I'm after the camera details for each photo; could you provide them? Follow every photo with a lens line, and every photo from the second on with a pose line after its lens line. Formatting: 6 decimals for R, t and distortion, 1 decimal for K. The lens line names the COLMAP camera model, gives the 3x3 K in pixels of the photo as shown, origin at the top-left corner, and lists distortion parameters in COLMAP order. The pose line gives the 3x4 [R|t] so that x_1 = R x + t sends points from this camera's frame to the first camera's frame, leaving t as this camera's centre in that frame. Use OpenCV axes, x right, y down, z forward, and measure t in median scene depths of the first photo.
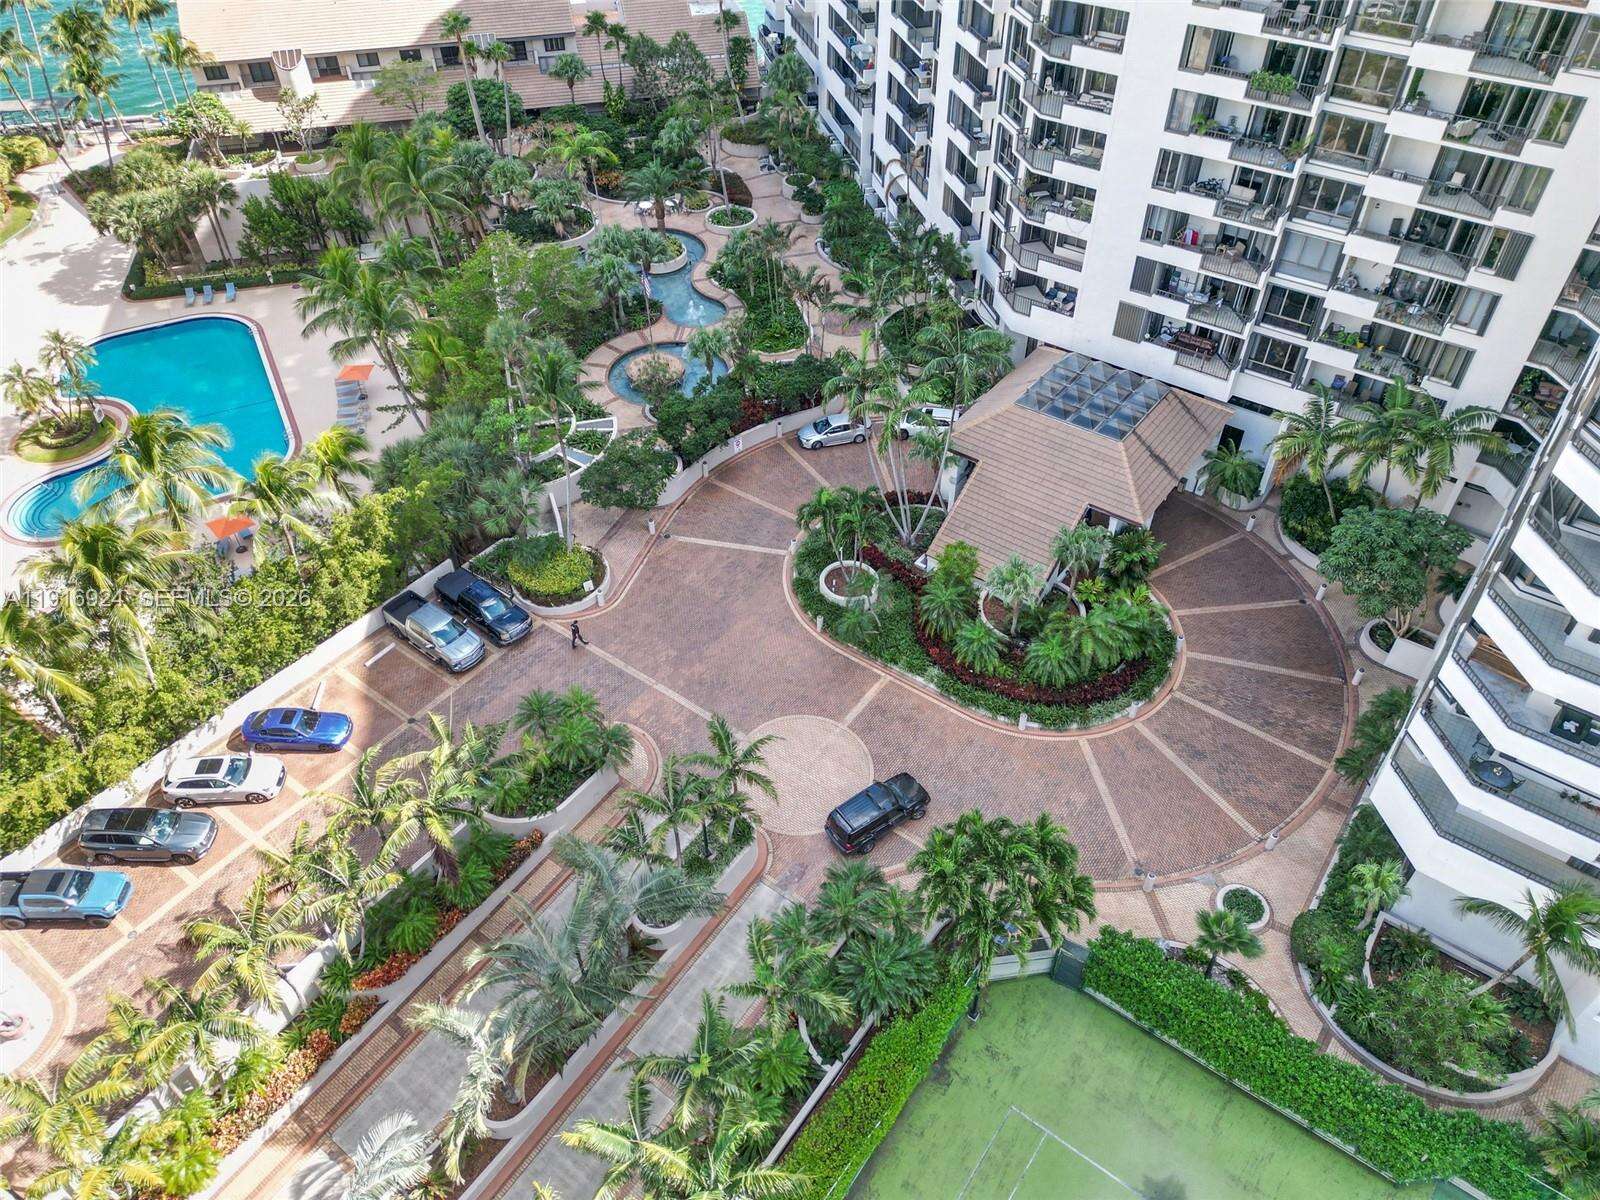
lens RADIAL K [[1129.8, 0, 800.0], [0, 1129.8, 600.0], [0, 0, 1]] dist [0.017210, -0.002354]
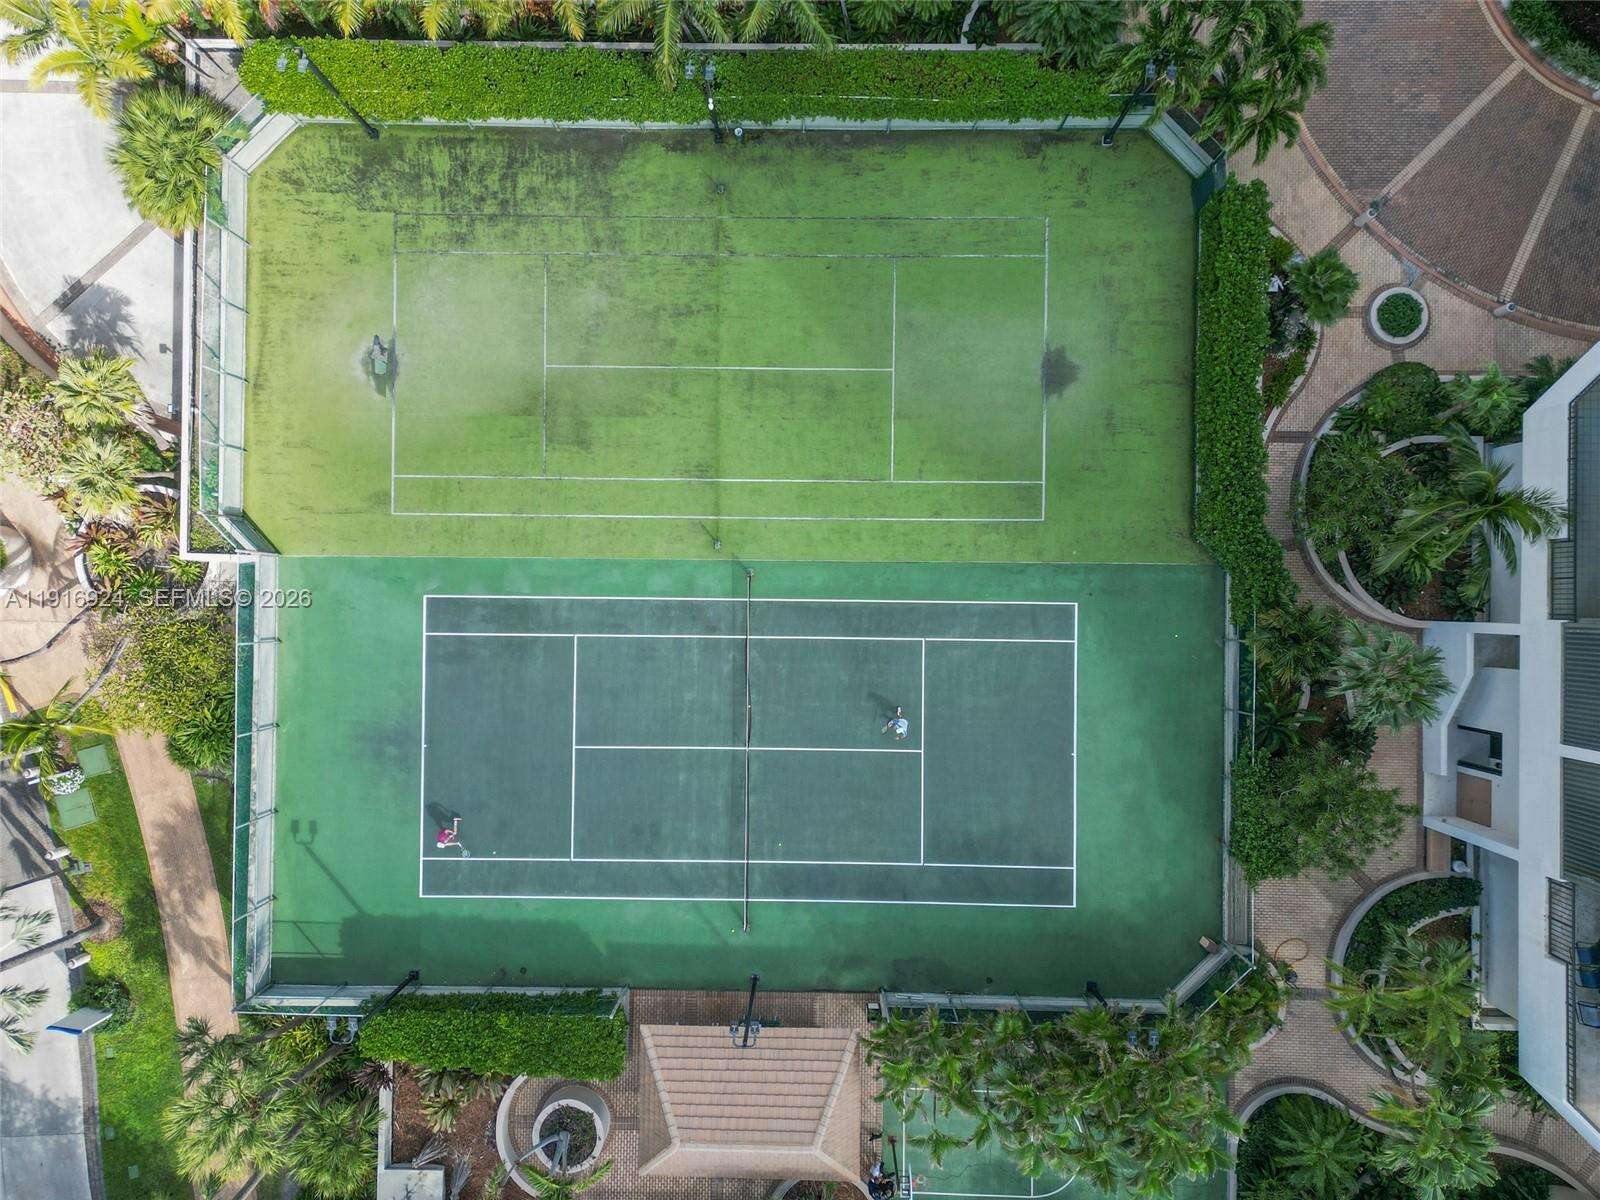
lens RADIAL K [[1129.8, 0, 800.0], [0, 1129.8, 600.0], [0, 0, 1]] dist [0.017210, -0.002354]
pose [[0.585098, 0.810509, -0.027100, 0.351022], [-0.541618, 0.415424, 0.730803, -0.034285], [0.603580, -0.412914, 0.682051, 0.025190]]
